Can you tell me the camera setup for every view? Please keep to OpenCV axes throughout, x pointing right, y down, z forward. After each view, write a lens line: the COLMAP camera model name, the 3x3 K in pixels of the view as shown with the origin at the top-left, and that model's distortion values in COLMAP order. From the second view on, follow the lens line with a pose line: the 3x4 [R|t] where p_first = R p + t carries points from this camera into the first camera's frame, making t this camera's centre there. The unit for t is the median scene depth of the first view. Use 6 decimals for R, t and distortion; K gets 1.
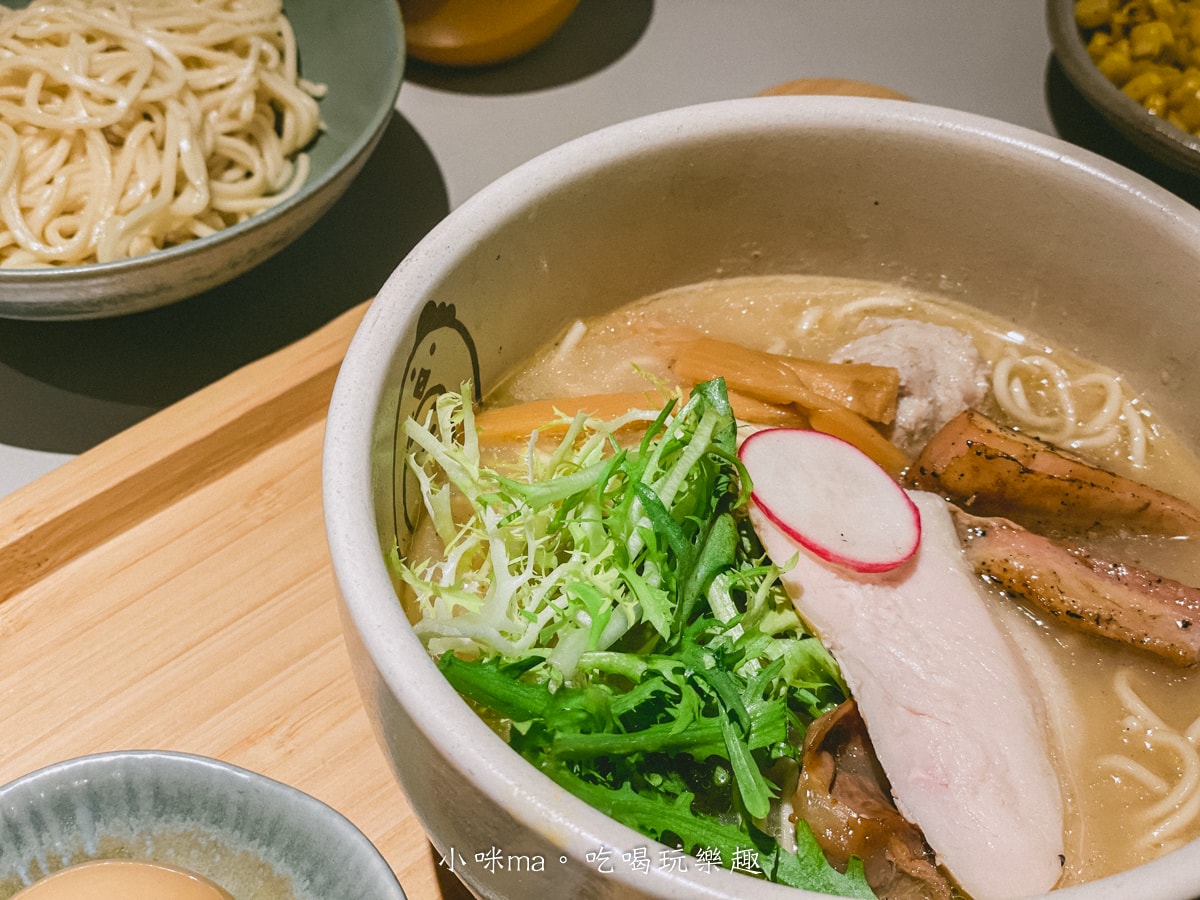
lens RADIAL K [[1848.2, 0, 596.8], [0, 1848.2, 438.7], [0, 0, 1]] dist [-0.003650, 0.000000]
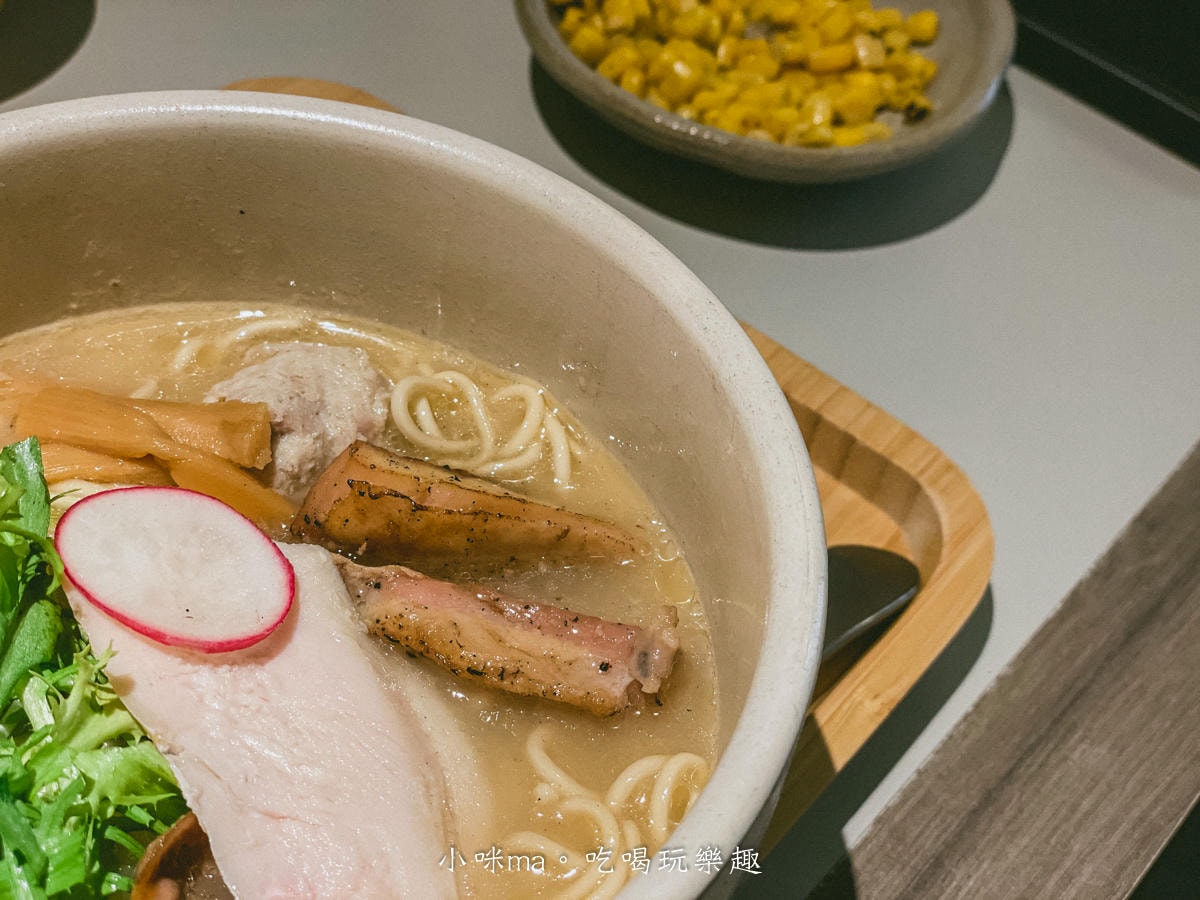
lens RADIAL K [[1848.2, 0, 607.3], [0, 1848.2, 445.7], [0, 0, 1]] dist [-0.003650, 0.000000]
pose [[0.981893, -0.099459, 0.161225, 0.177460], [0.100166, 0.994964, 0.003755, -0.005846], [-0.160787, 0.012462, 0.986911, 0.131279]]
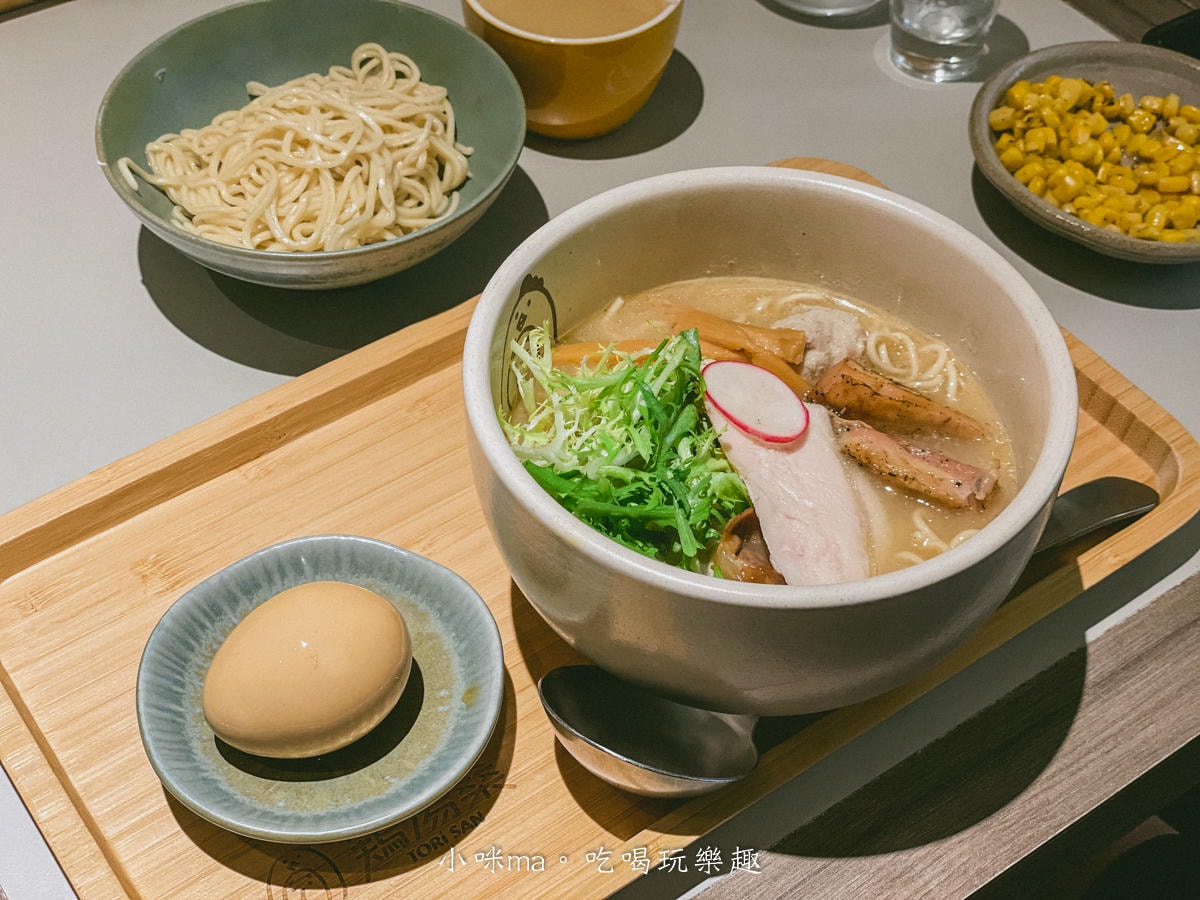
lens RADIAL K [[1848.2, 0, 597.5], [0, 1848.2, 443.2], [0, 0, 1]] dist [-0.003650, 0.000000]
pose [[0.996703, 0.053029, -0.061408, 0.083256], [-0.054996, 0.998012, -0.030793, 0.124690], [0.059653, 0.034068, 0.997638, -0.676139]]
